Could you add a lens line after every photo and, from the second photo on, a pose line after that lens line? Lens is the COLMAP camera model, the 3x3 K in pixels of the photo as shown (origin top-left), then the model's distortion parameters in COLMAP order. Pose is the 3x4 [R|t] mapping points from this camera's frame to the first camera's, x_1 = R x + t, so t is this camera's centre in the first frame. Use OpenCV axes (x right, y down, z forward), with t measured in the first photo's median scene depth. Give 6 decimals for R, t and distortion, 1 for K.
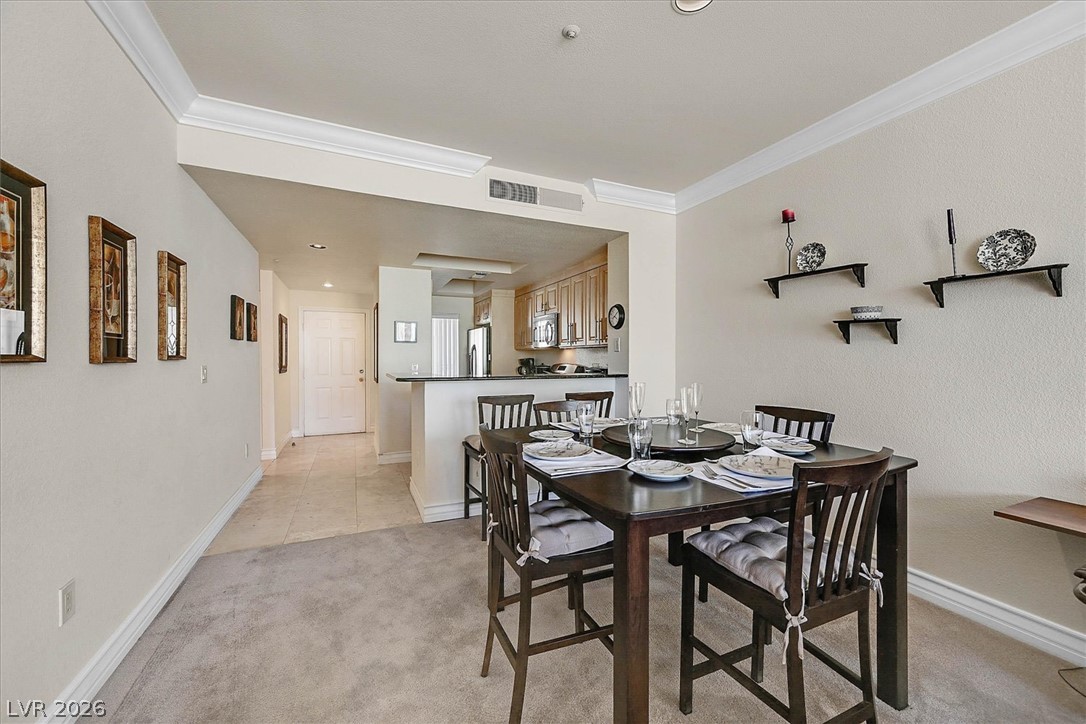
lens RADIAL K [[428.1, 0, 542.1], [0, 428.1, 360.6], [0, 0, 1]] dist [0.001381, 0.000004]
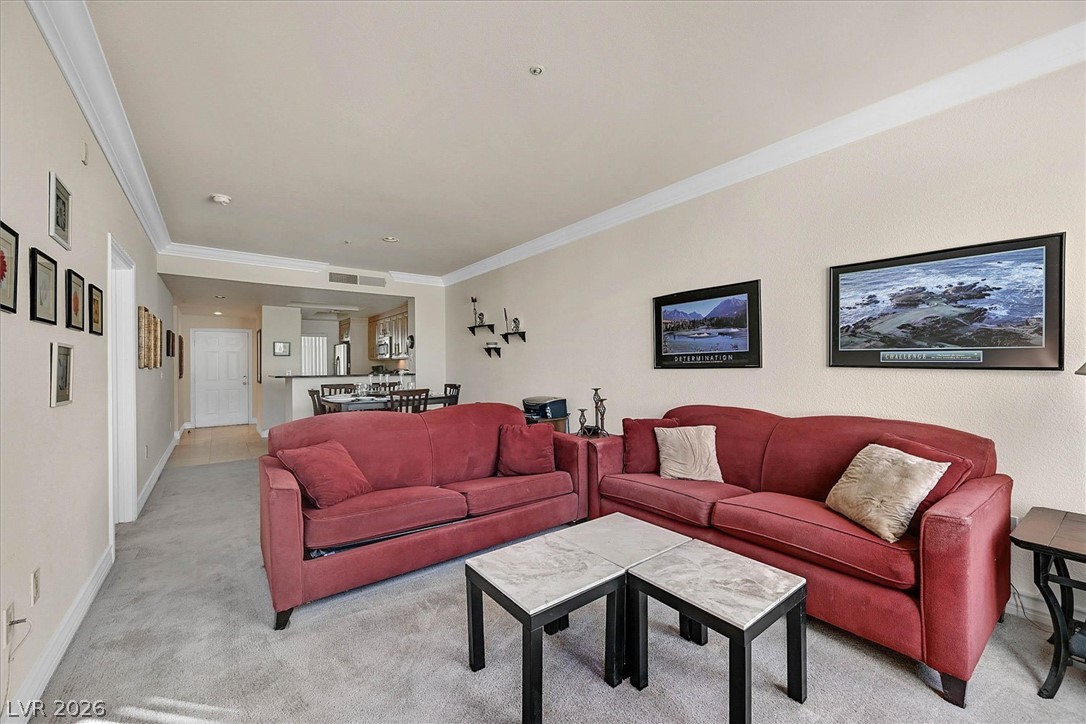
lens RADIAL K [[428.1, 0, 549.5], [0, 428.1, 362.4], [0, 0, 1]] dist [0.001381, 0.000004]
pose [[0.971889, -0.009539, 0.235244, 0.184582], [0.011044, 0.999926, -0.005078, -0.003072], [-0.235178, 0.007534, 0.971923, -0.515584]]
